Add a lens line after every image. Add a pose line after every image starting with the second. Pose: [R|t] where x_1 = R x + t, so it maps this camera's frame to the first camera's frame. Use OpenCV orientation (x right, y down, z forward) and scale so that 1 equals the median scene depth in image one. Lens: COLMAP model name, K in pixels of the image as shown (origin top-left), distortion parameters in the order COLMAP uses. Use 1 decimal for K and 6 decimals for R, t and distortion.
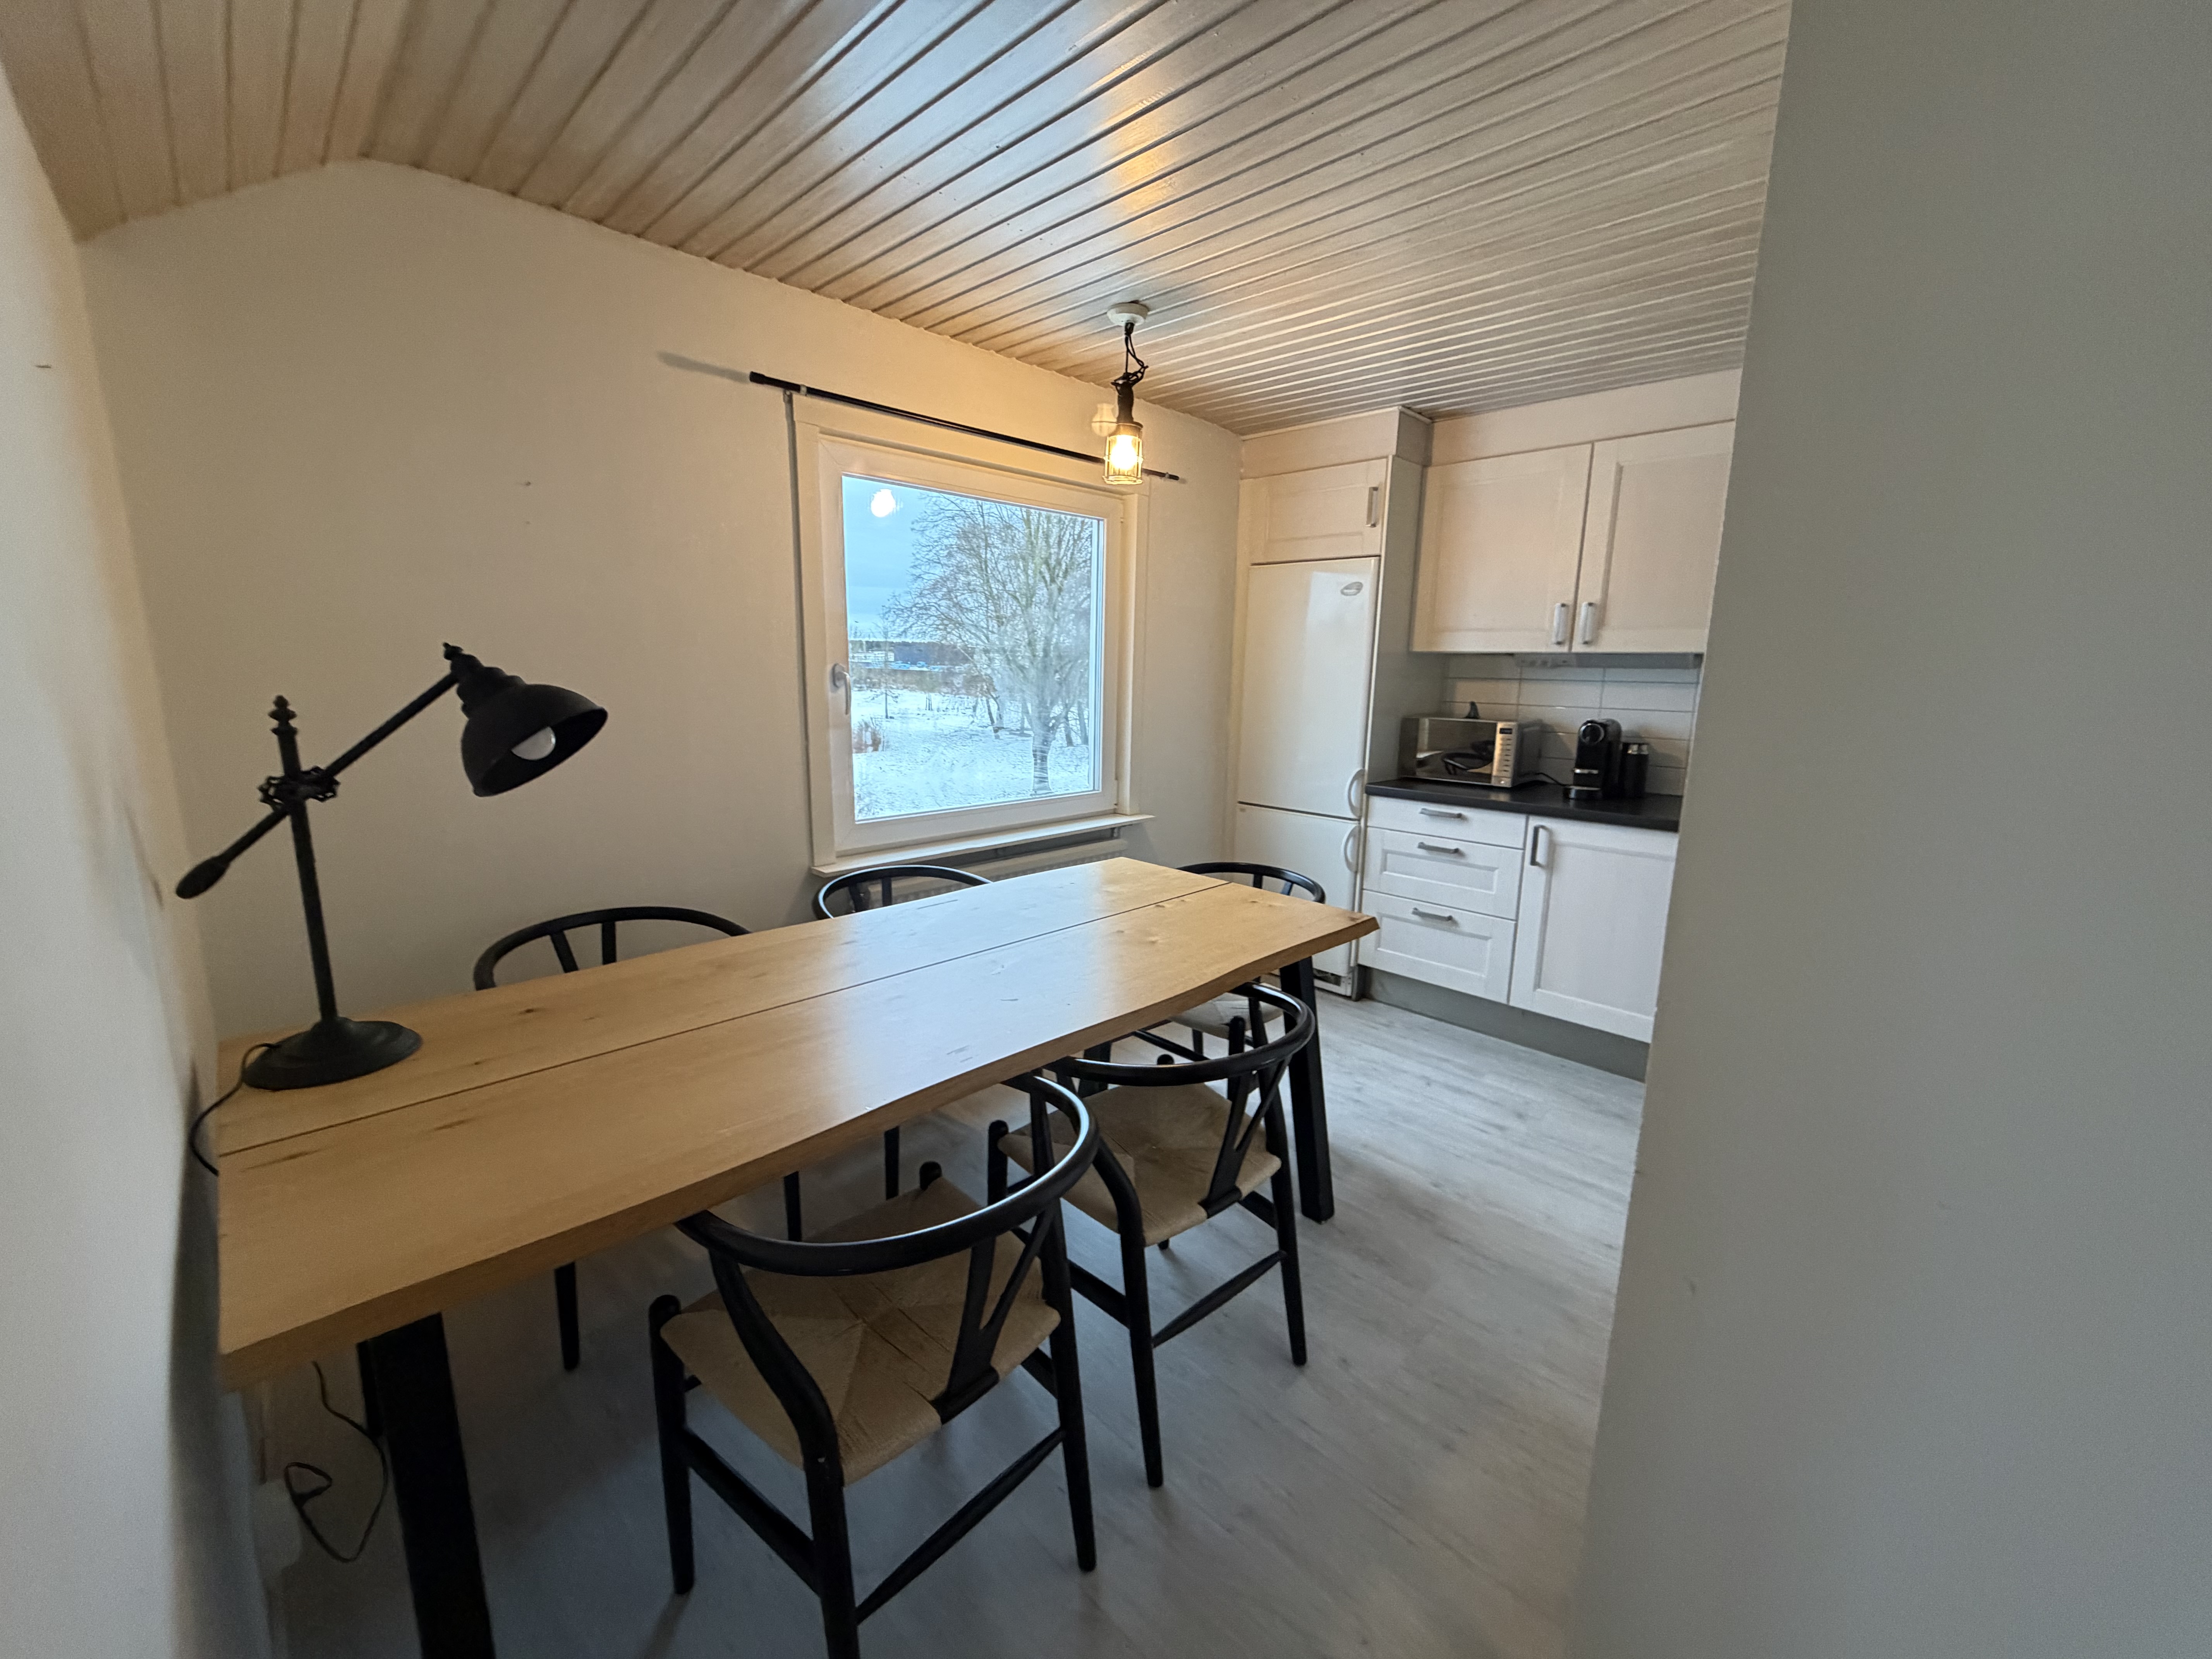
lens RADIAL K [[886.2, 0, 1106.0], [0, 886.2, 829.5], [0, 0, 1]] dist [-0.000093, -0.000055]
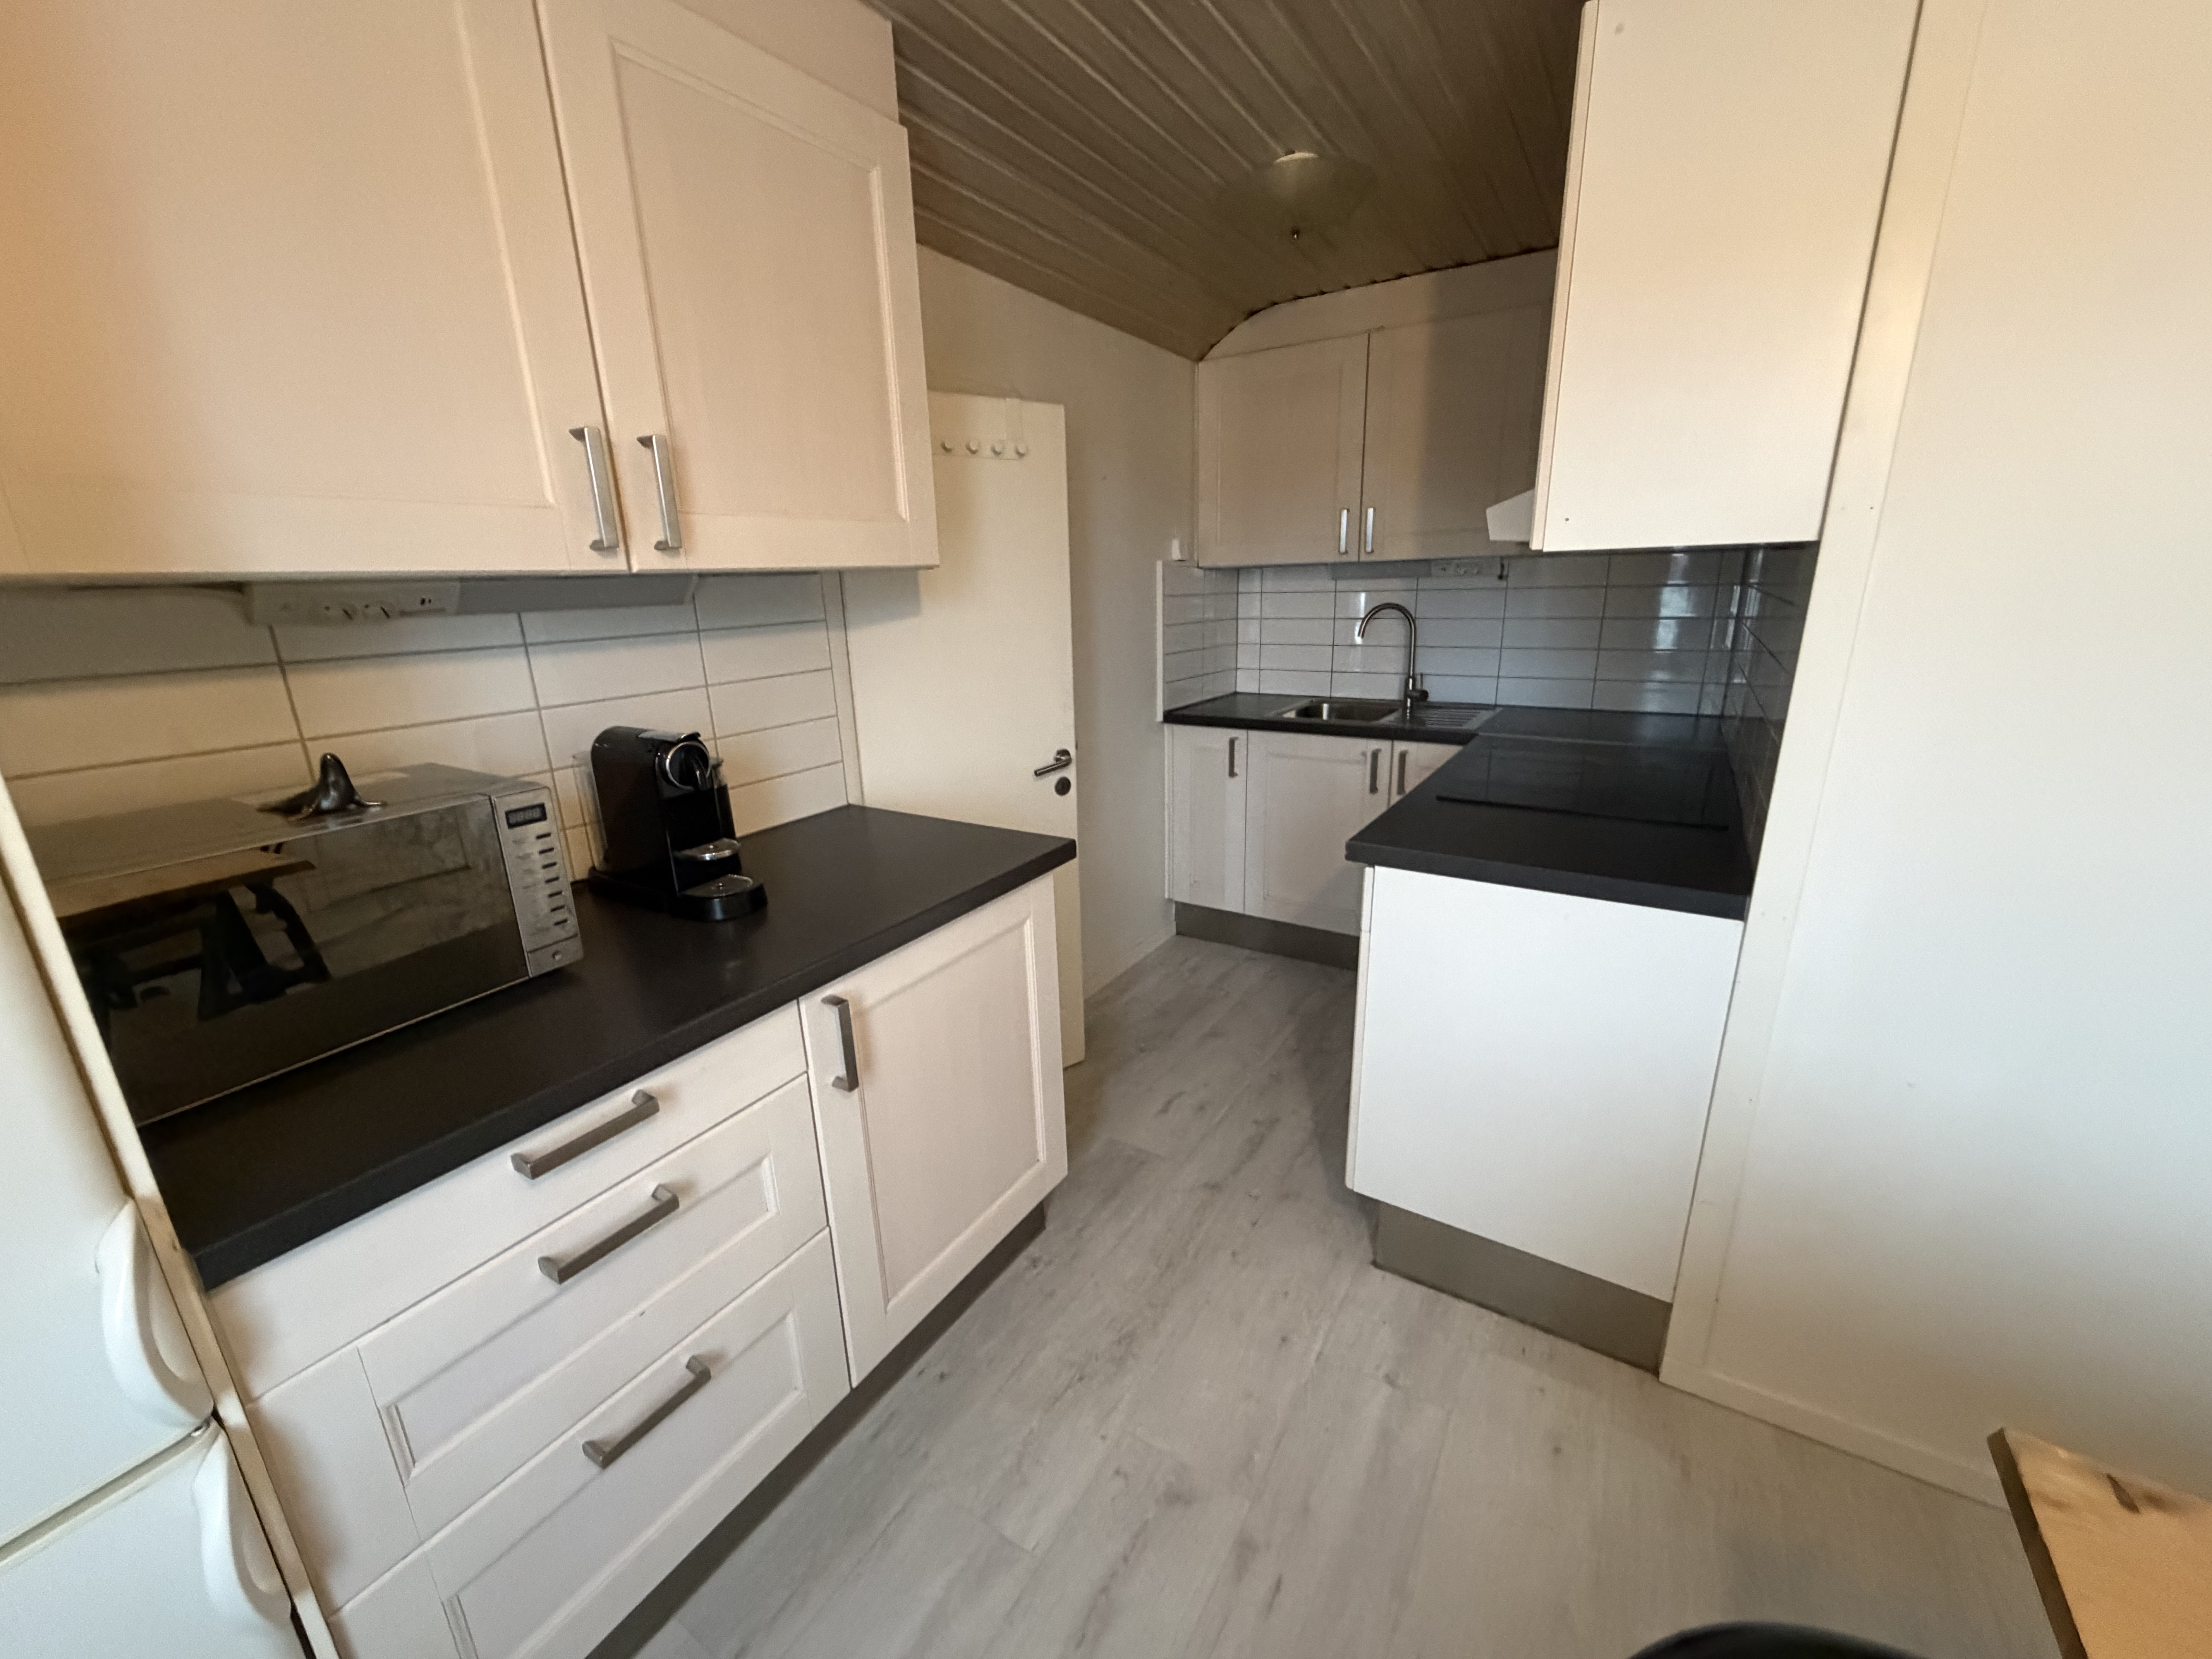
lens RADIAL K [[886.2, 0, 1106.0], [0, 886.2, 829.5], [0, 0, 1]] dist [-0.000093, -0.000055]
pose [[-0.216480, -0.278946, 0.935588, 0.095005], [0.207647, 0.923231, 0.323308, -0.176839], [-0.953949, 0.264262, -0.141939, 0.880205]]
